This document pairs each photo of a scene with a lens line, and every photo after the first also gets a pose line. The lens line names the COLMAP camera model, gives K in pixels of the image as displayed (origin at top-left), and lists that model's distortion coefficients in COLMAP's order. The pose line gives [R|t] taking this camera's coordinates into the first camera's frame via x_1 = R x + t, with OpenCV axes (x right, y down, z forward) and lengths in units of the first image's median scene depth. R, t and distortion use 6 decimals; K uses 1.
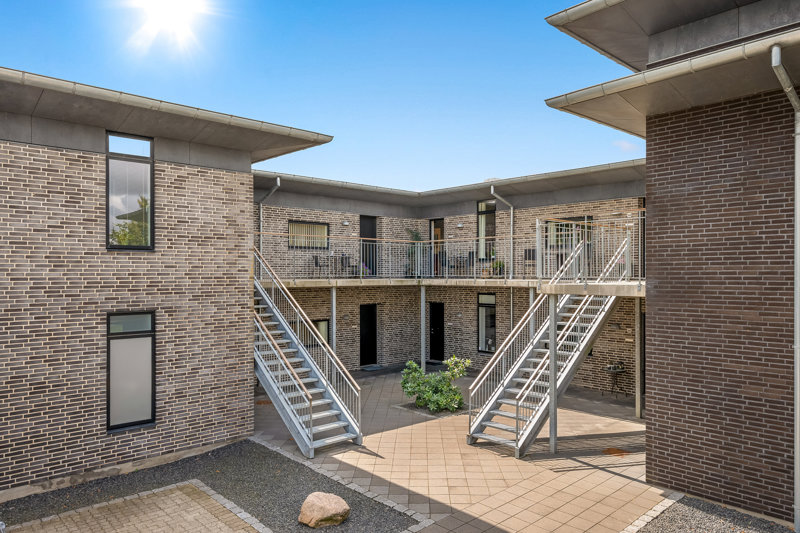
lens RADIAL K [[537.3, 0, 399.3], [0, 537.3, 268.5], [0, 0, 1]] dist [-0.001306, -0.000021]
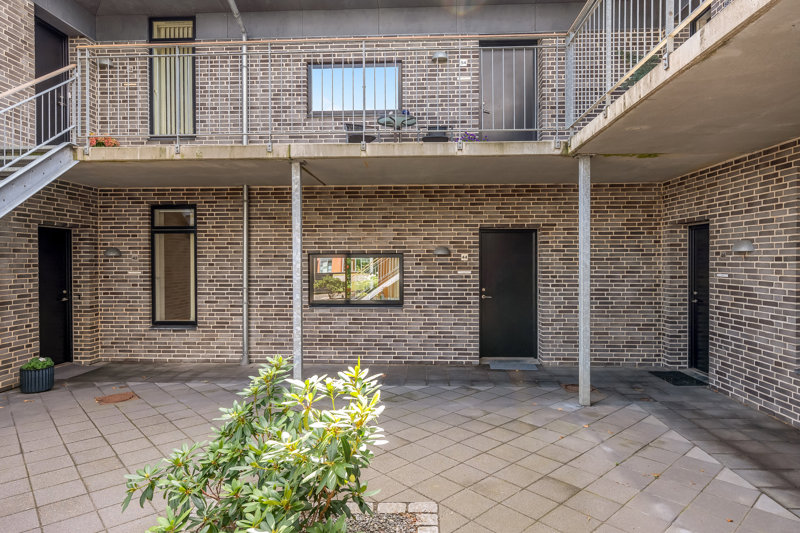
lens RADIAL K [[475.2, 0, 400.4], [0, 475.2, 265.4], [0, 0, 1]] dist [-0.001625, -0.000185]
pose [[0.698042, 0.004303, -0.716043, 0.177003], [0.007137, 0.999890, 0.012966, 0.095391], [0.716021, -0.014161, 0.697935, 0.662534]]
